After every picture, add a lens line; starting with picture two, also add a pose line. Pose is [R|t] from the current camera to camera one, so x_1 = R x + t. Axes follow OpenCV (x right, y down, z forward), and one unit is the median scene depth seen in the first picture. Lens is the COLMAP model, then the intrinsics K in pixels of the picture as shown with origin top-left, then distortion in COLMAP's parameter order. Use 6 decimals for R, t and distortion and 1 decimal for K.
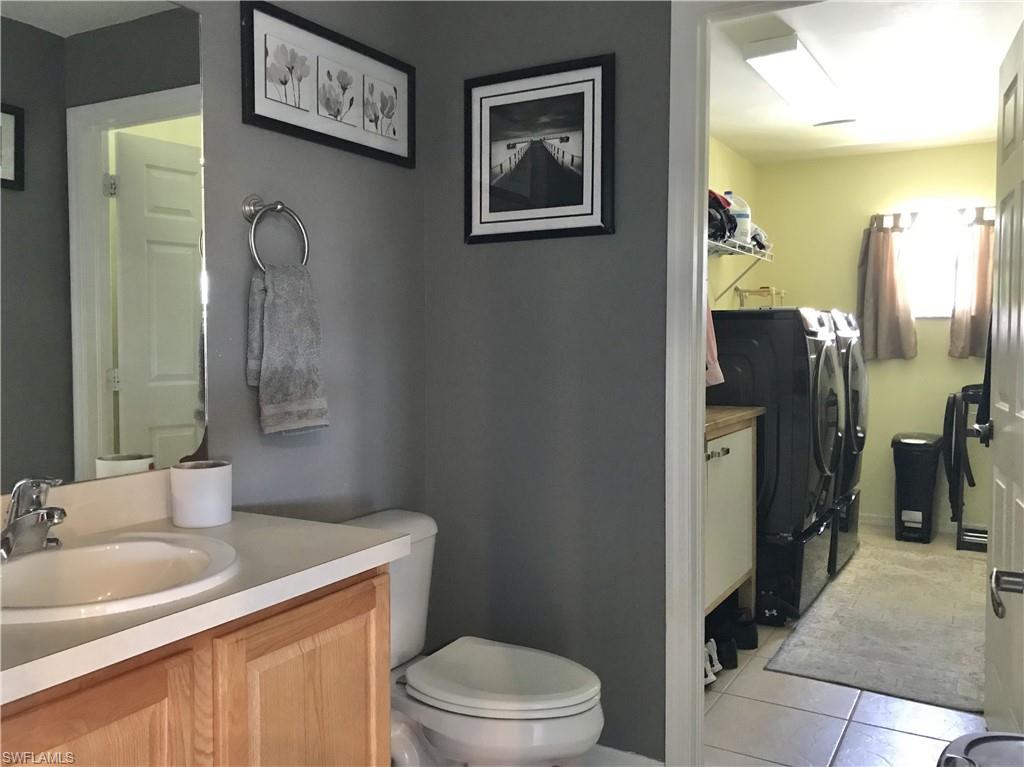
lens RADIAL K [[848.4, 0, 514.9], [0, 848.4, 382.6], [0, 0, 1]] dist [0.034993, -0.022940]
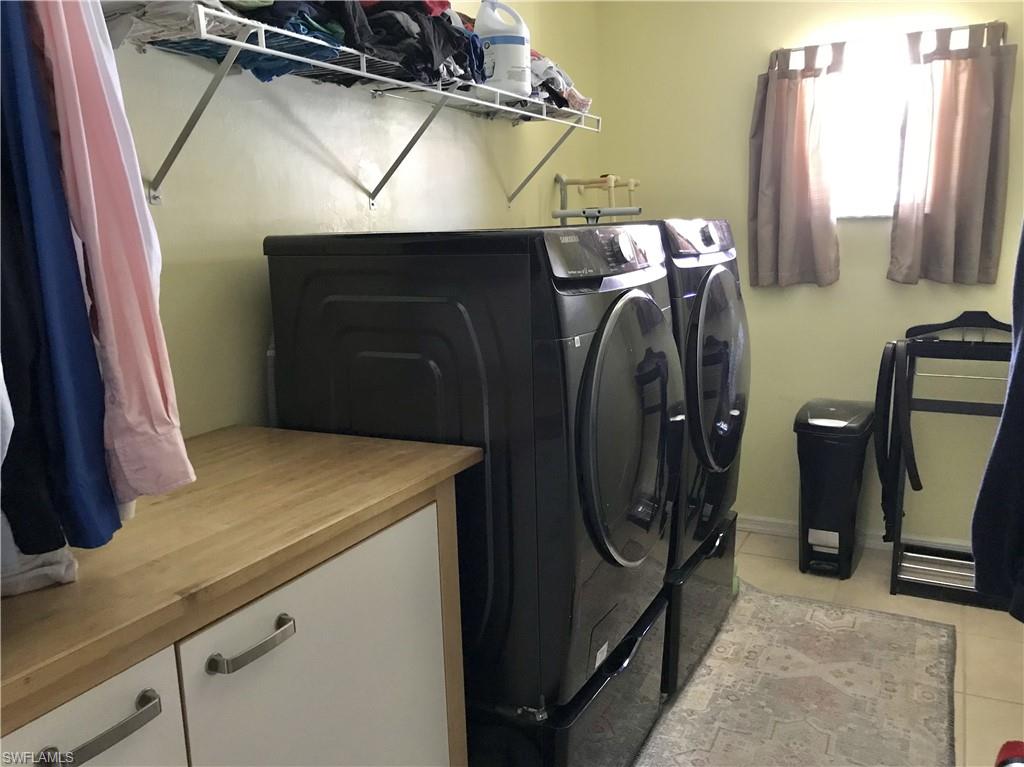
lens RADIAL K [[848.4, 0, 510.4], [0, 848.4, 381.9], [0, 0, 1]] dist [0.034993, -0.022940]
pose [[0.998452, -0.036995, 0.041529, 0.207856], [0.031561, 0.991700, 0.124639, -0.044589], [-0.045795, -0.123136, 0.991333, 0.392111]]
